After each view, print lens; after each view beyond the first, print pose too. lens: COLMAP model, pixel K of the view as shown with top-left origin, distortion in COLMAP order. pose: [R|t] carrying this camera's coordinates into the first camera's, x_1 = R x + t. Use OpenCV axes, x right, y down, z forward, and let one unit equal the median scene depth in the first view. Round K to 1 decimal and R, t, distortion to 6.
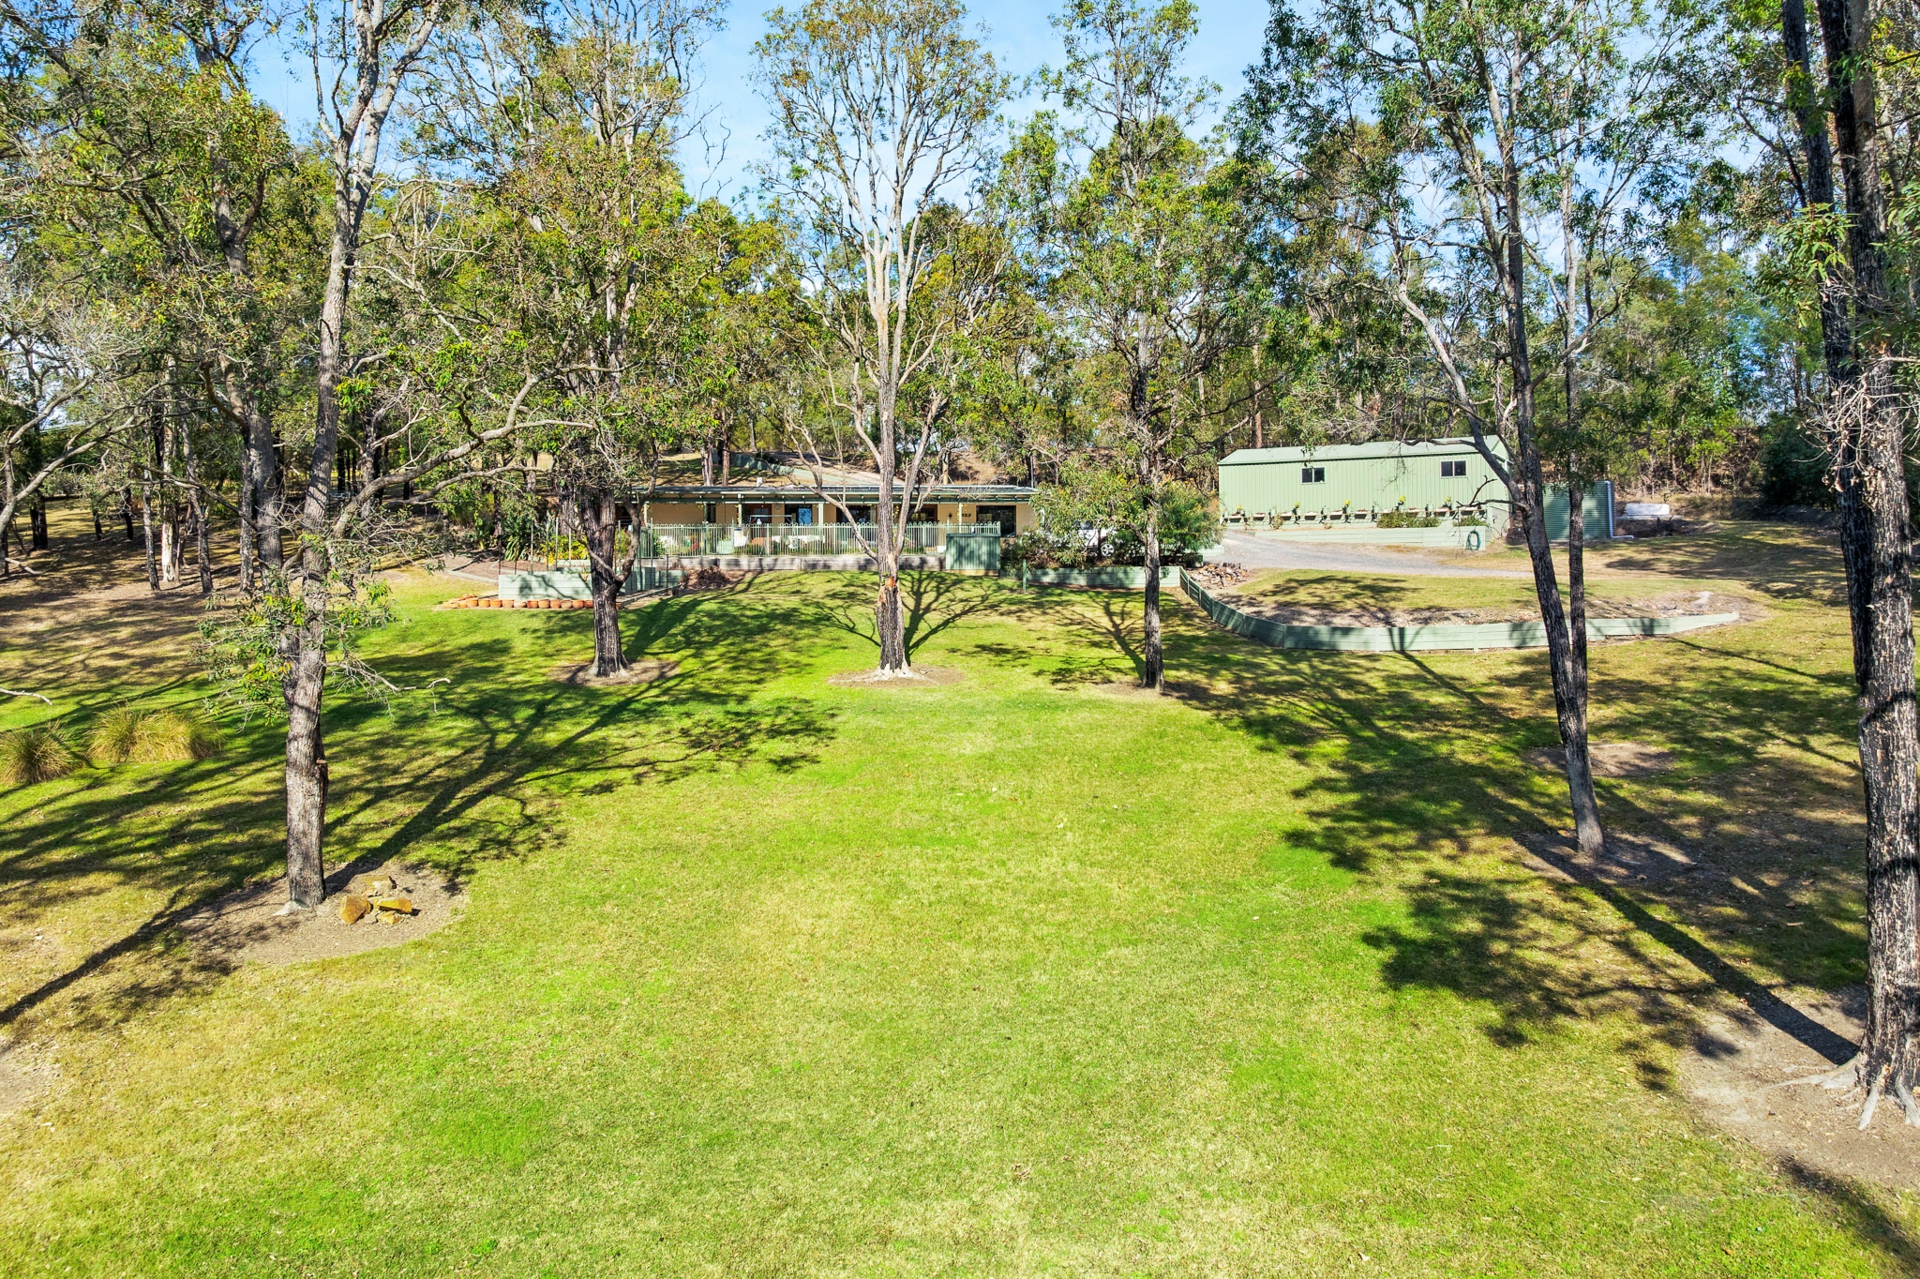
lens RADIAL K [[1438.6, 0, 951.0], [0, 1438.6, 639.0], [0, 0, 1]] dist [-0.048167, -0.004051]
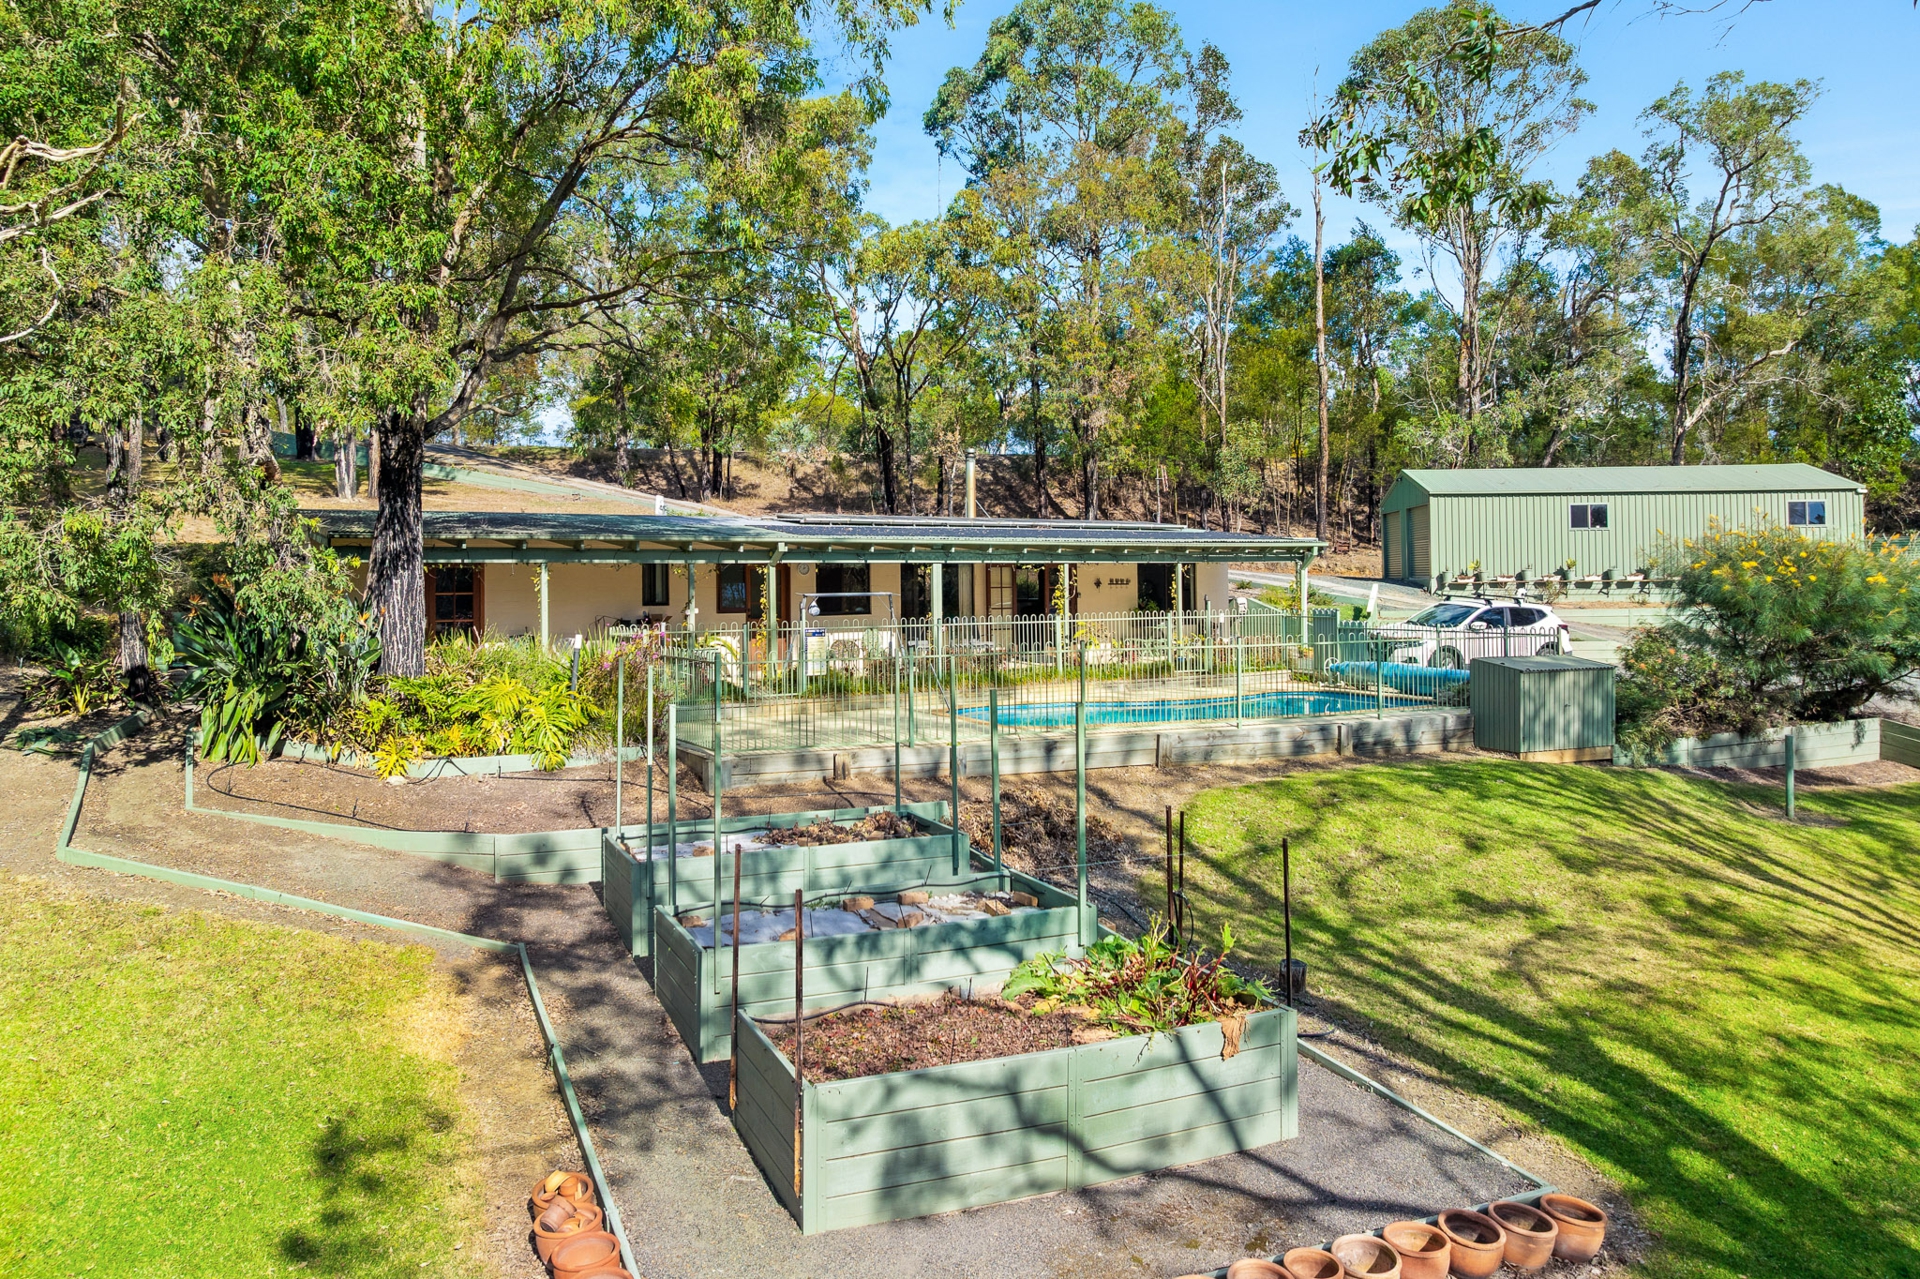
lens RADIAL K [[1438.6, 0, 969.3], [0, 1438.6, 635.0], [0, 0, 1]] dist [-0.048167, -0.004051]
pose [[0.901575, -0.021760, 0.432074, -0.359933], [0.024210, 0.999707, -0.000171, -0.100822], [-0.431944, 0.010615, 0.901838, 0.814046]]
